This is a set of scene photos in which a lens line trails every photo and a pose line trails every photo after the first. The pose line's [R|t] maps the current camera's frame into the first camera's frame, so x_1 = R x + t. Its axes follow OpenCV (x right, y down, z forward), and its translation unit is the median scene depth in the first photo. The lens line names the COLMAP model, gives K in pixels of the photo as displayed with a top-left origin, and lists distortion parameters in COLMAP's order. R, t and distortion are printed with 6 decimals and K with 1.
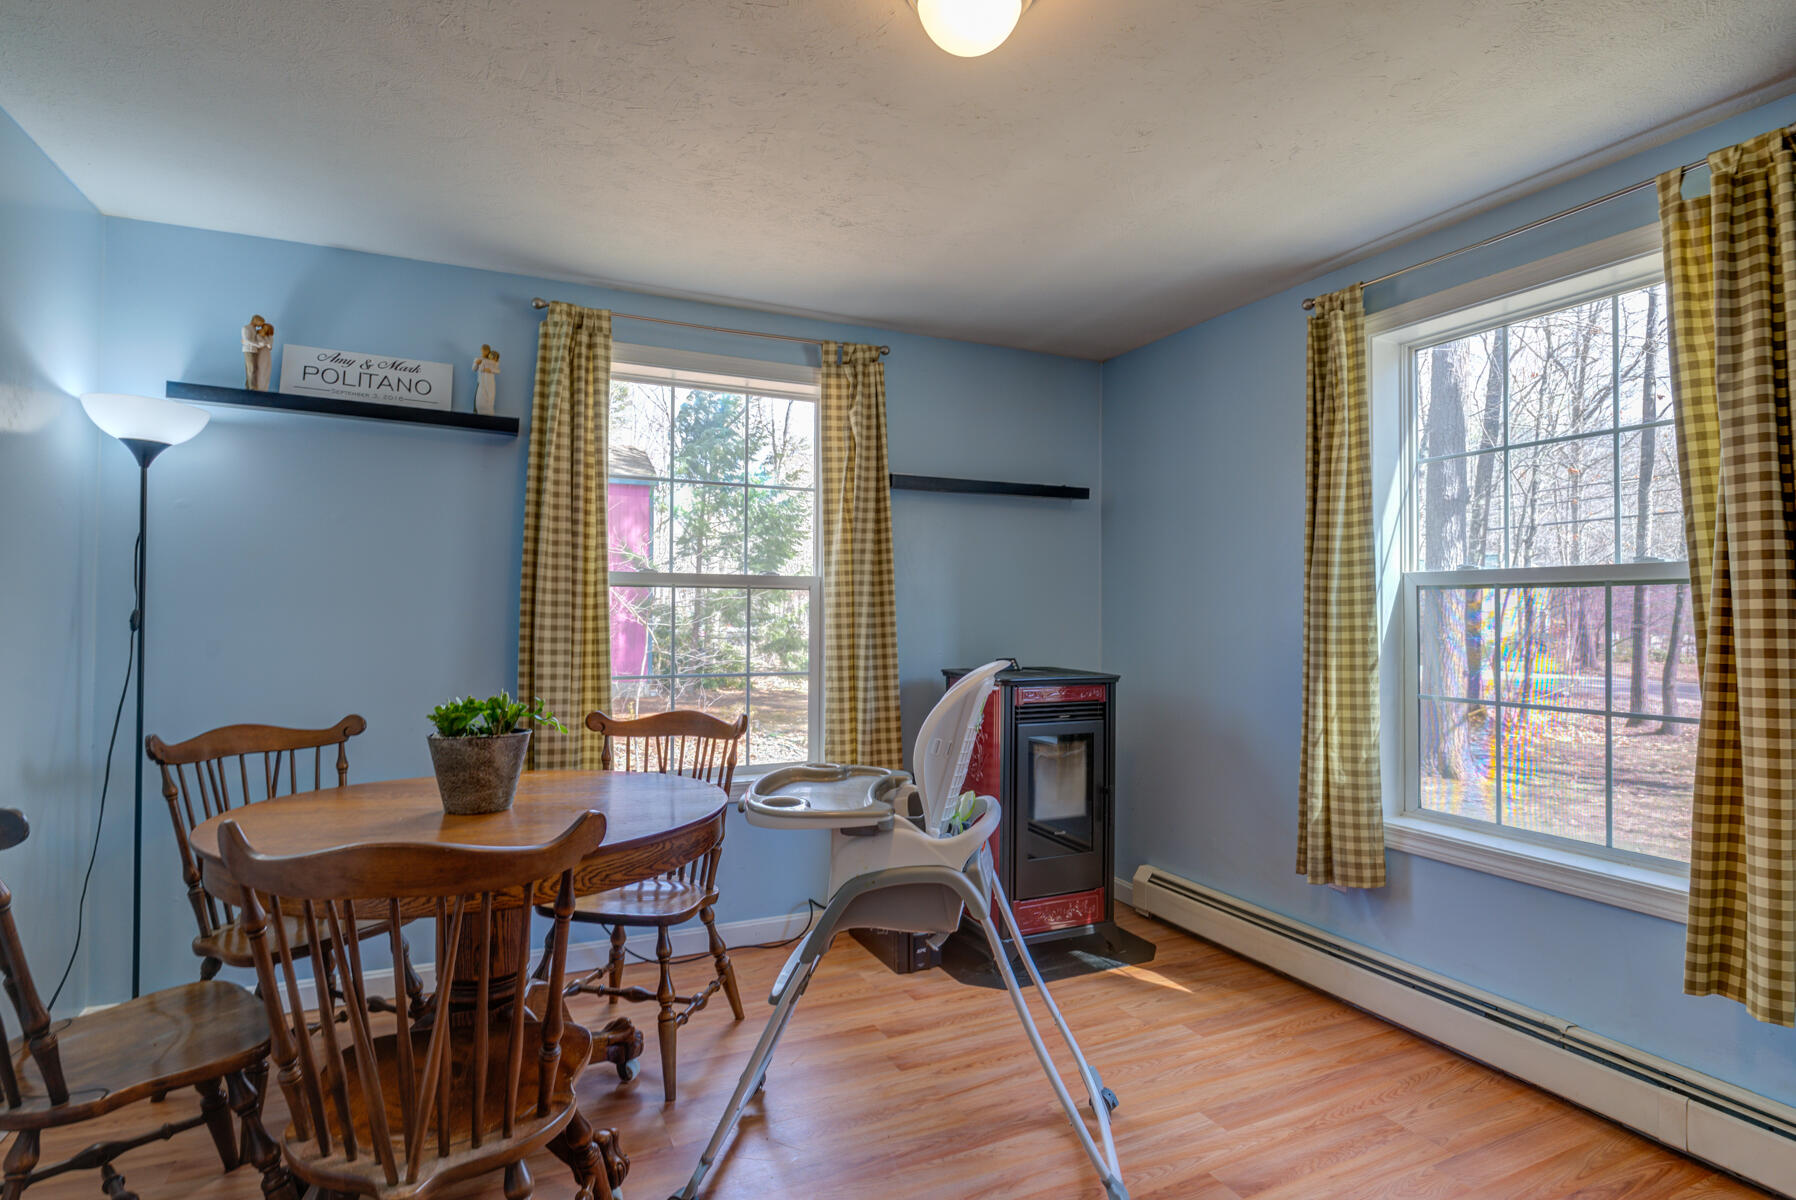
lens RADIAL K [[929.5, 0, 897.6], [0, 929.5, 597.7], [0, 0, 1]] dist [-0.001203, -0.001000]
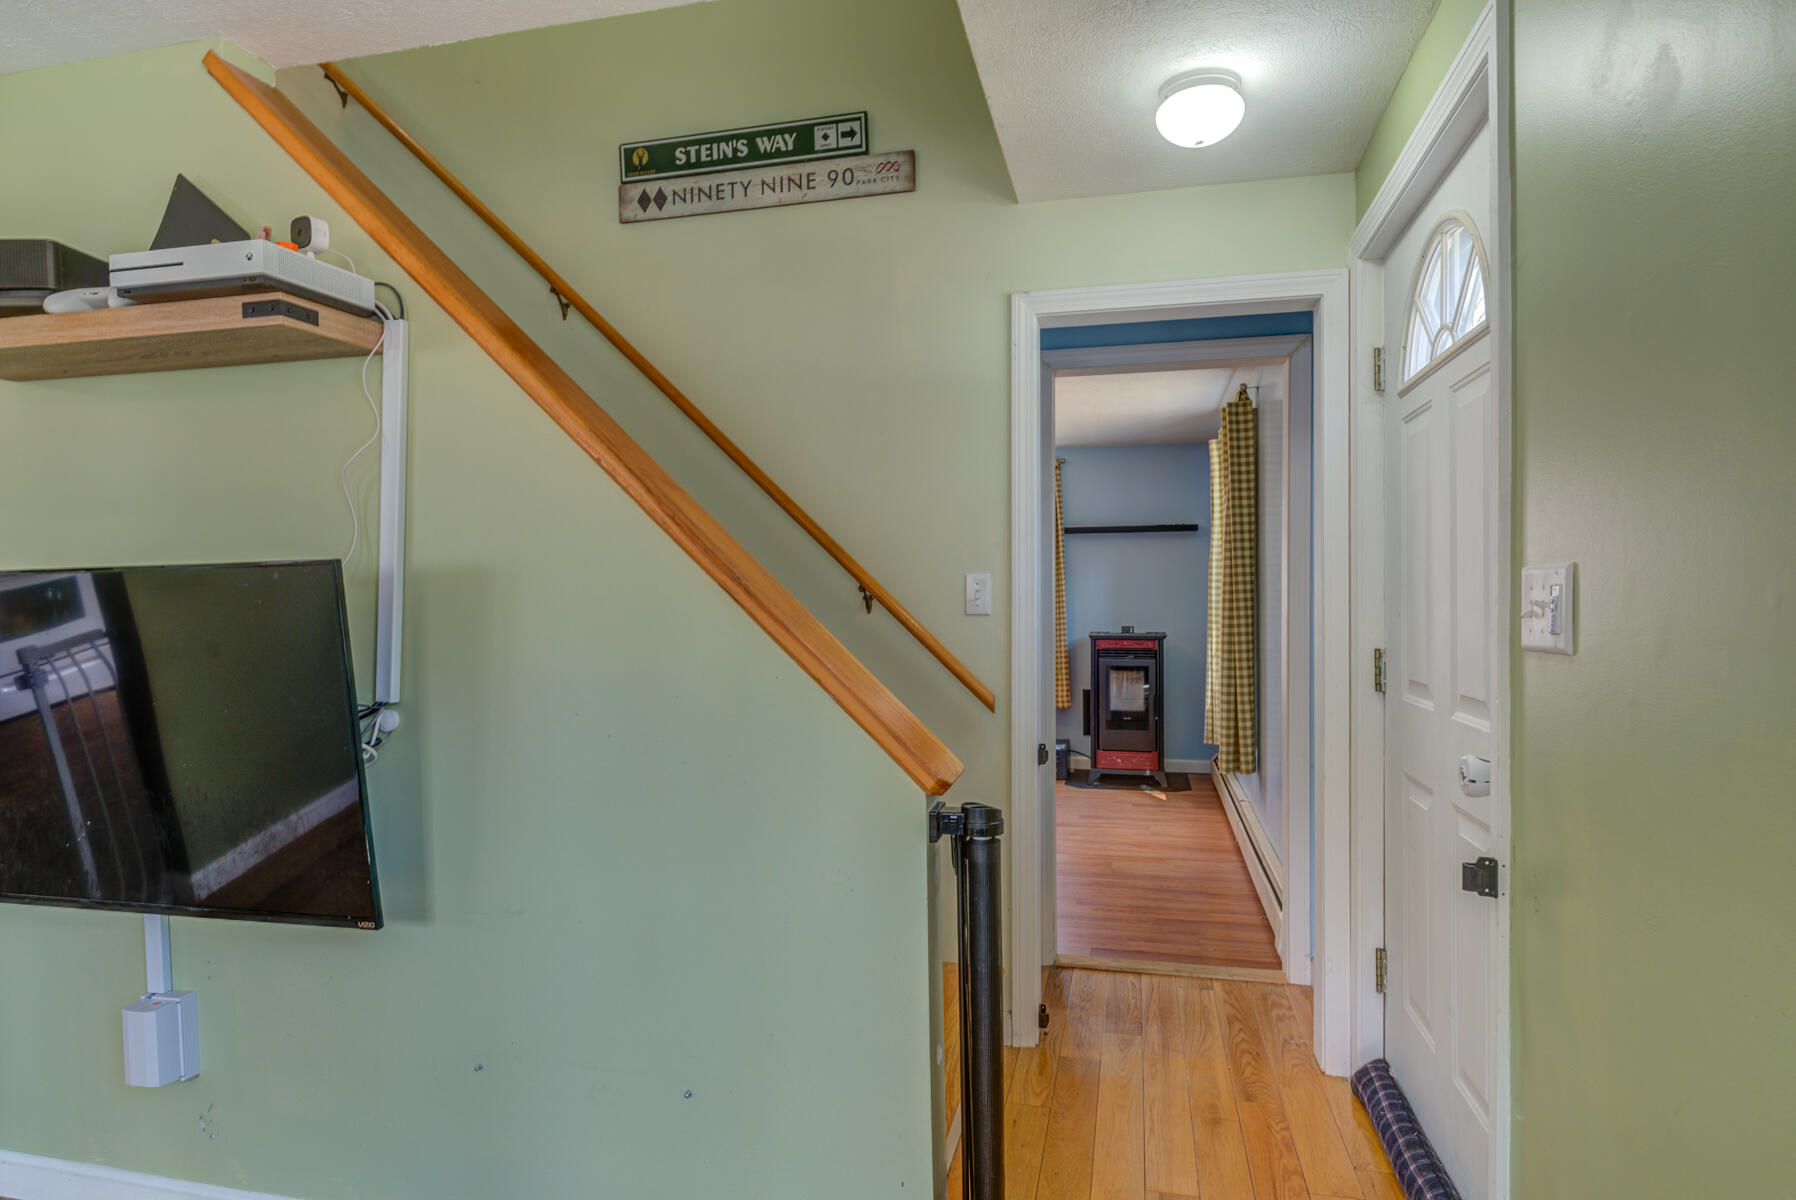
lens RADIAL K [[1004.7, 0, 910.1], [0, 1004.7, 600.5], [0, 0, 1]] dist [-0.000055, -0.000457]
pose [[0.788420, -0.012152, -0.615017, 1.013648], [0.020893, 0.999757, 0.007030, -0.007074], [0.614782, -0.018392, 0.788483, -0.805393]]
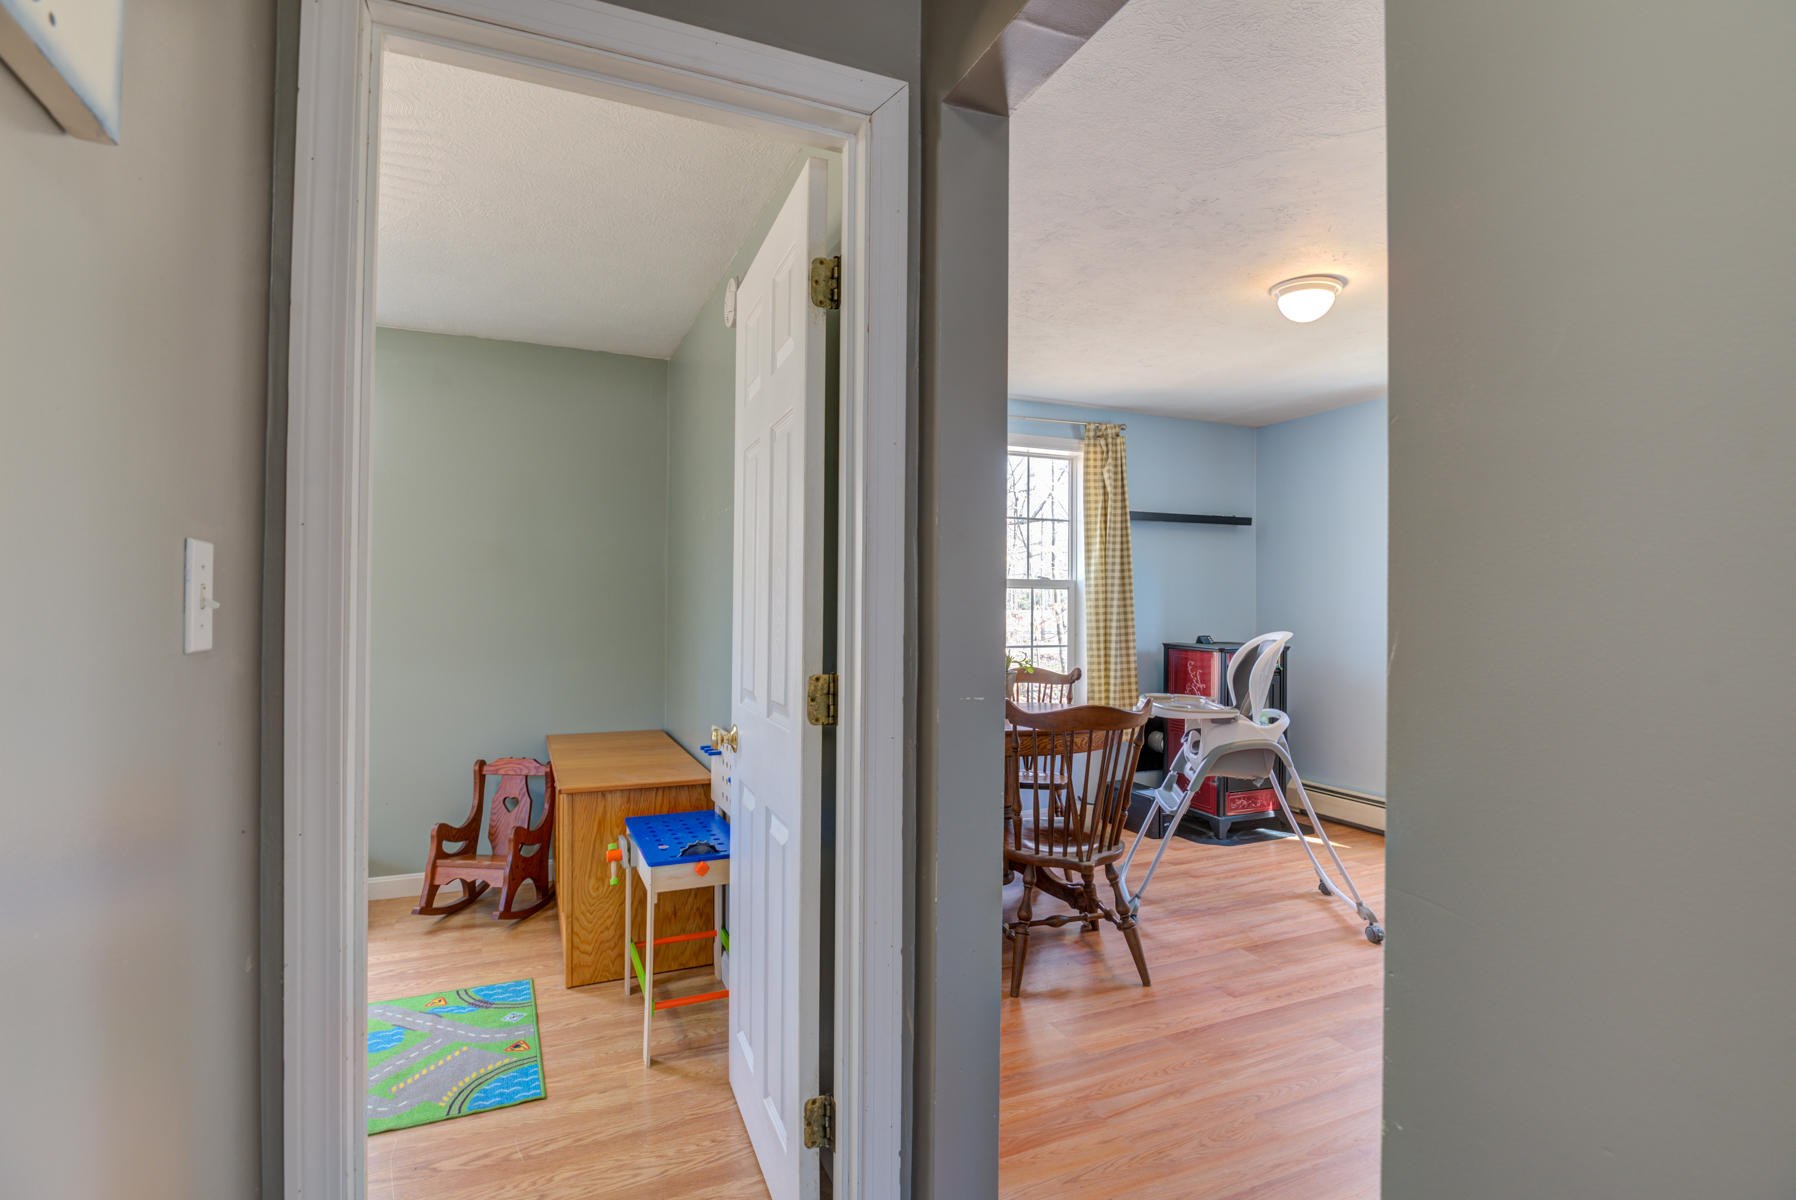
lens RADIAL K [[868.9, 0, 896.3], [0, 868.9, 602.7], [0, 0, 1]] dist [-0.016858, -0.002897]
pose [[0.999573, -0.003985, -0.028952, -0.343537], [0.004226, 0.999957, 0.008273, -0.000008], [0.028918, -0.008392, 0.999547, -0.399348]]
